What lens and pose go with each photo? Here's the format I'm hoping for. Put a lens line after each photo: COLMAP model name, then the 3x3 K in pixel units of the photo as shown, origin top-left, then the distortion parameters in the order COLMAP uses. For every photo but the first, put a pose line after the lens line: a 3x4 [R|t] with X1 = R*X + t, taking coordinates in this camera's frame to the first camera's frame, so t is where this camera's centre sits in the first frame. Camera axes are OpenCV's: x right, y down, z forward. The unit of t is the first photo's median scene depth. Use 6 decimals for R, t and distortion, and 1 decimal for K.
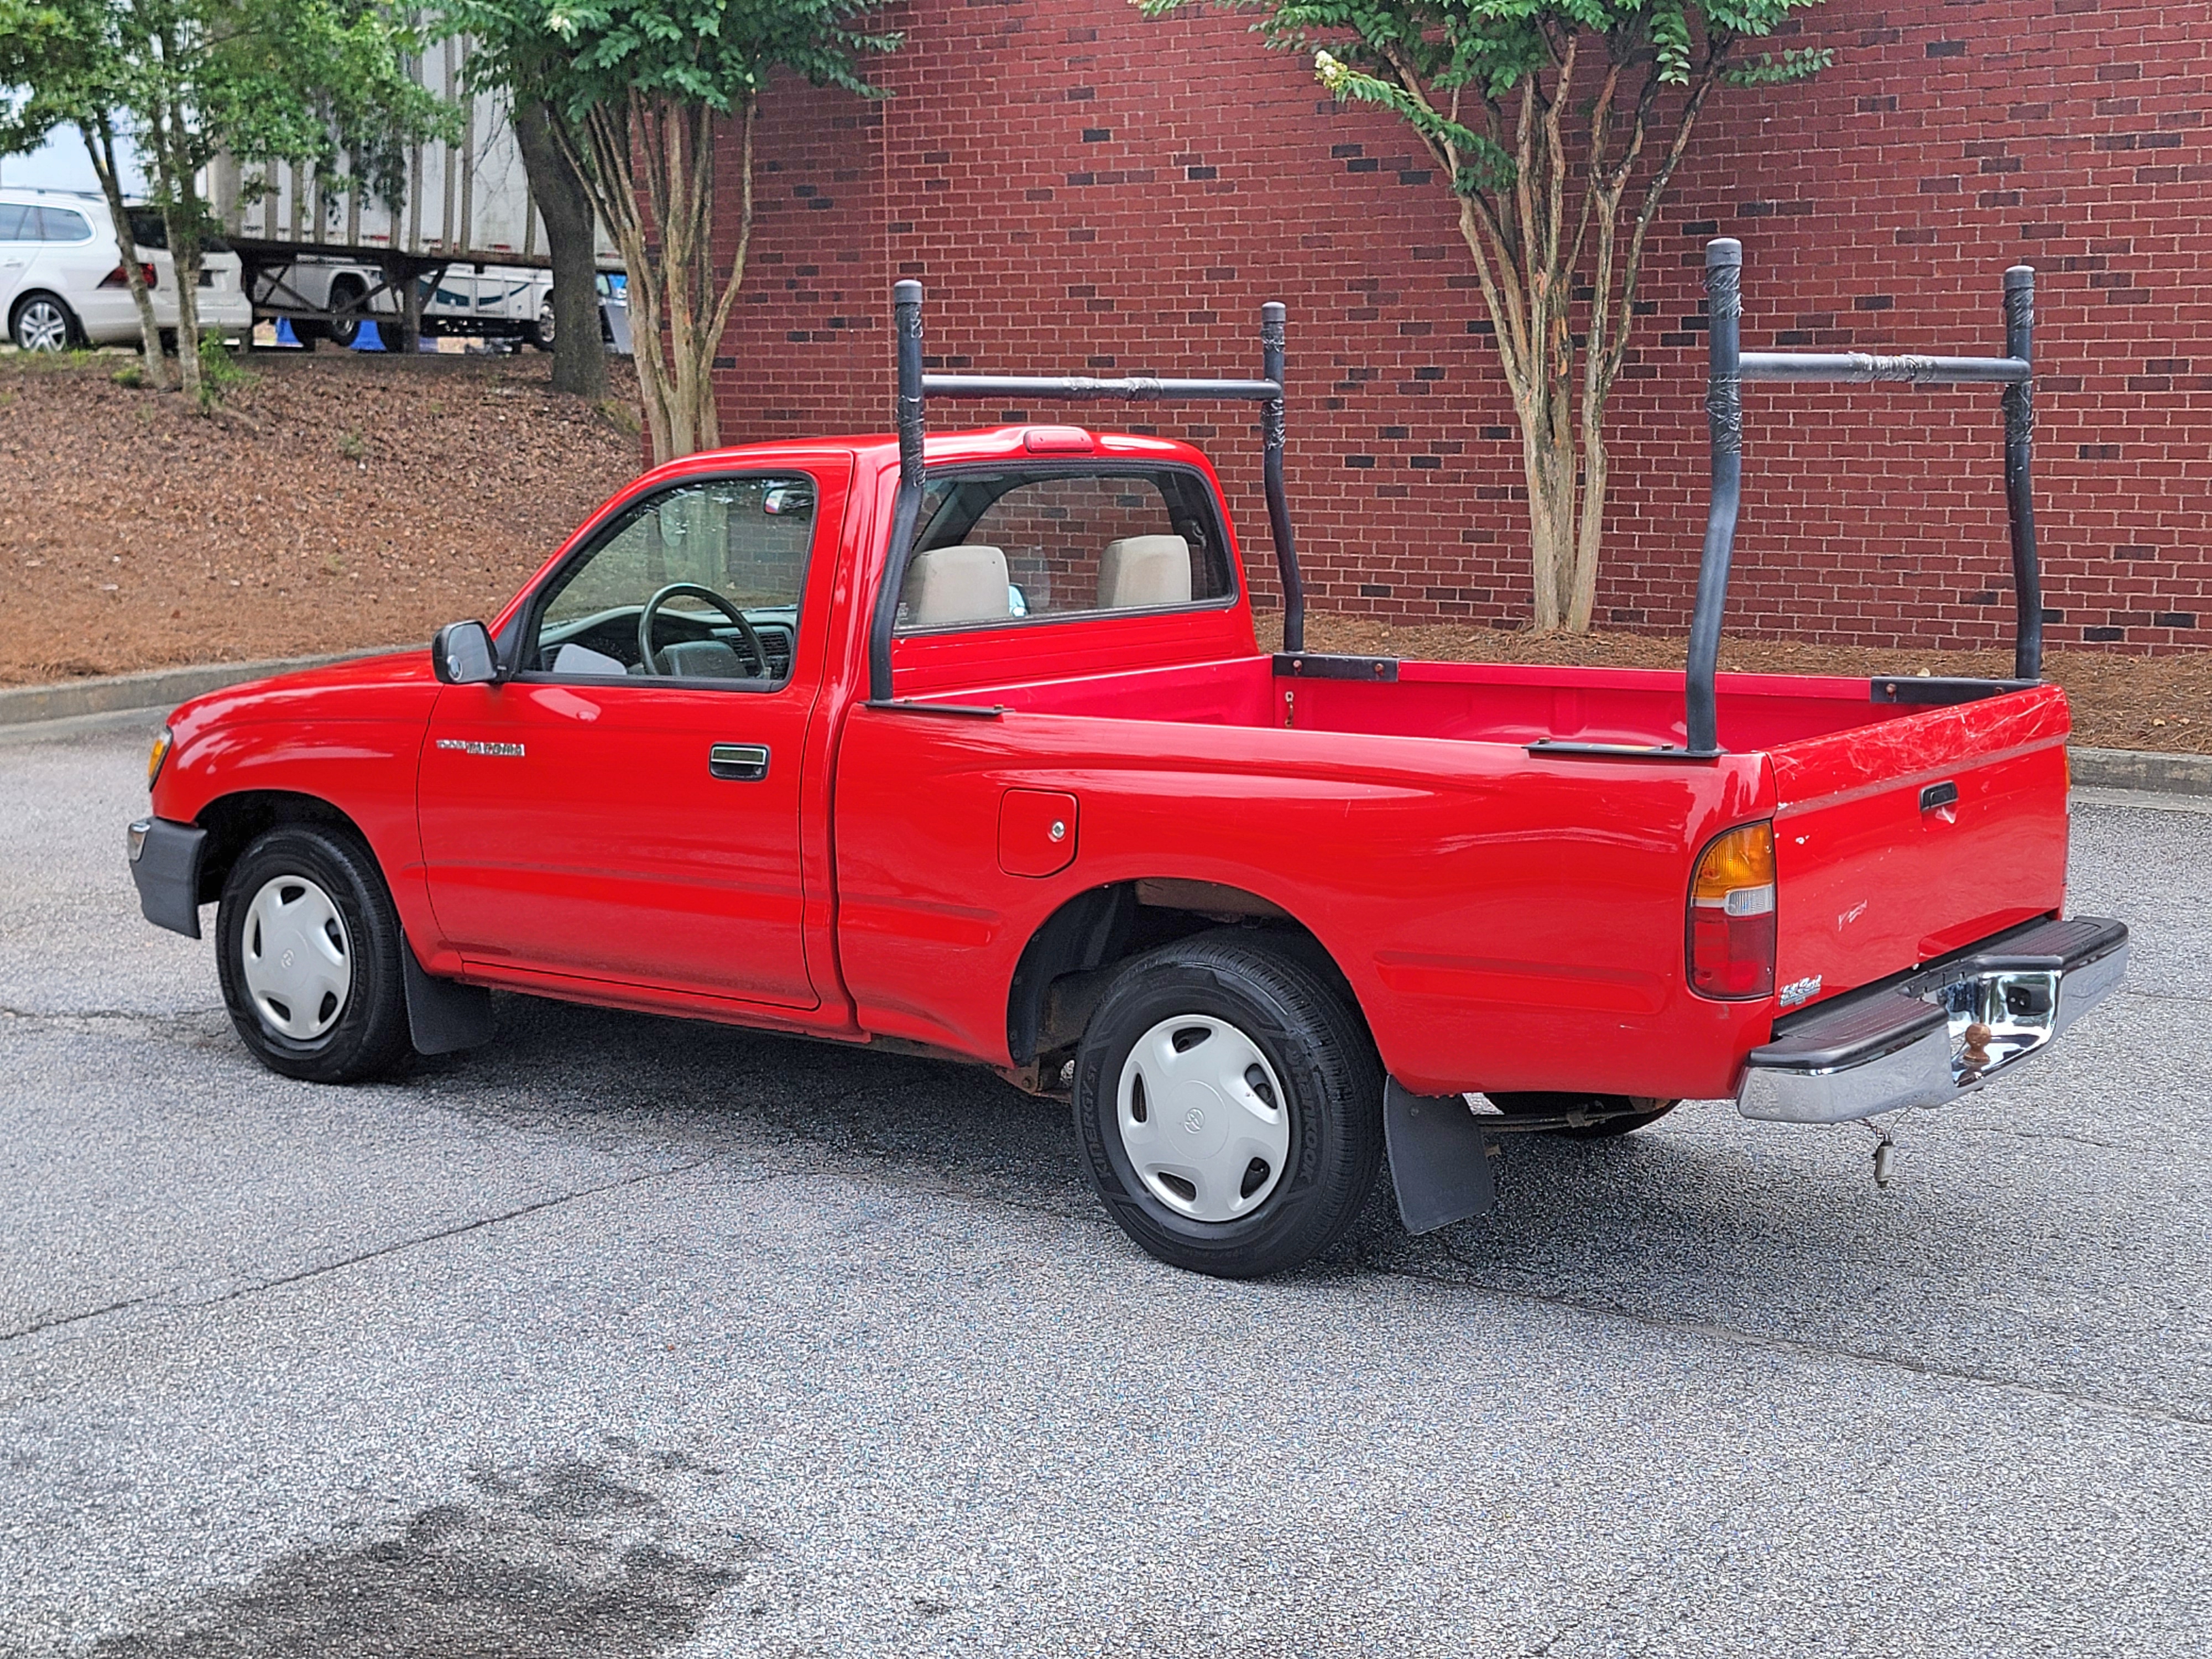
lens RADIAL K [[2922.9, 0, 1106.5], [0, 2922.9, 838.9], [0, 0, 1]] dist [0.086878, 0.000000]
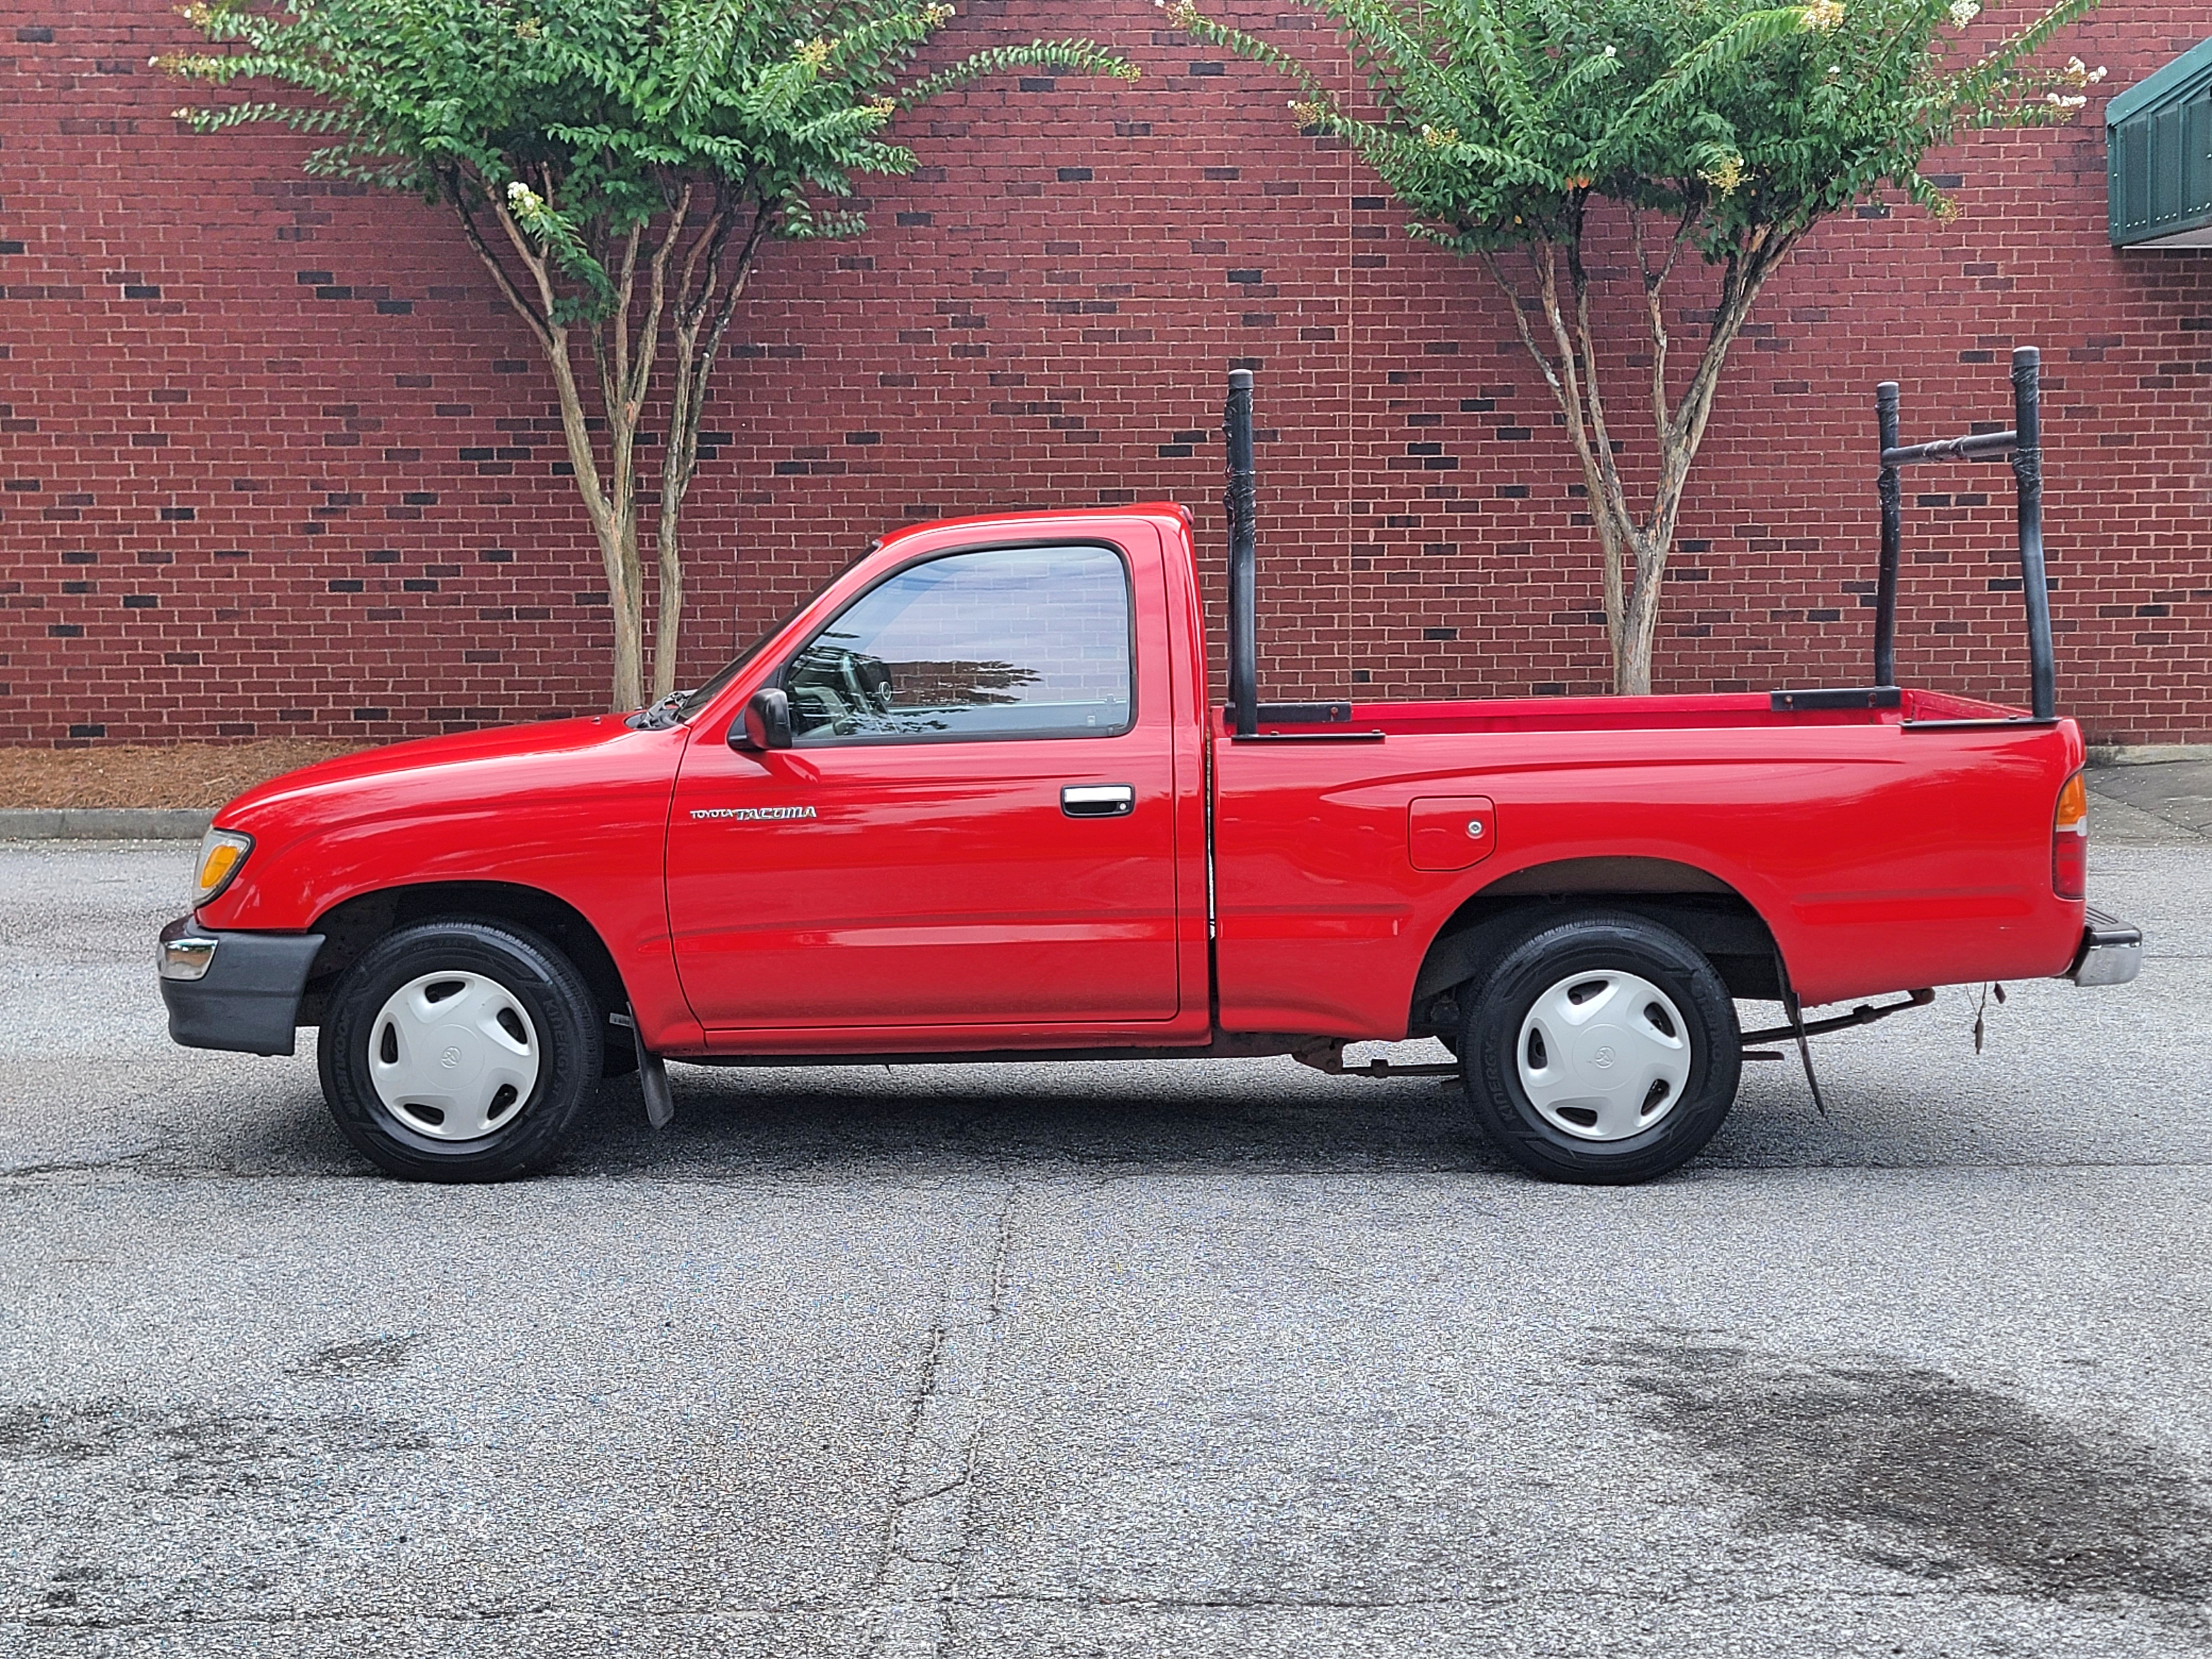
lens RADIAL K [[2922.9, 0, 1101.5], [0, 2922.9, 825.3], [0, 0, 1]] dist [0.086878, 0.000000]
pose [[0.826530, -0.060446, 0.559637, -0.309789], [0.092535, 0.995282, -0.029164, 0.006307], [-0.555234, 0.075891, 0.828224, 0.038294]]
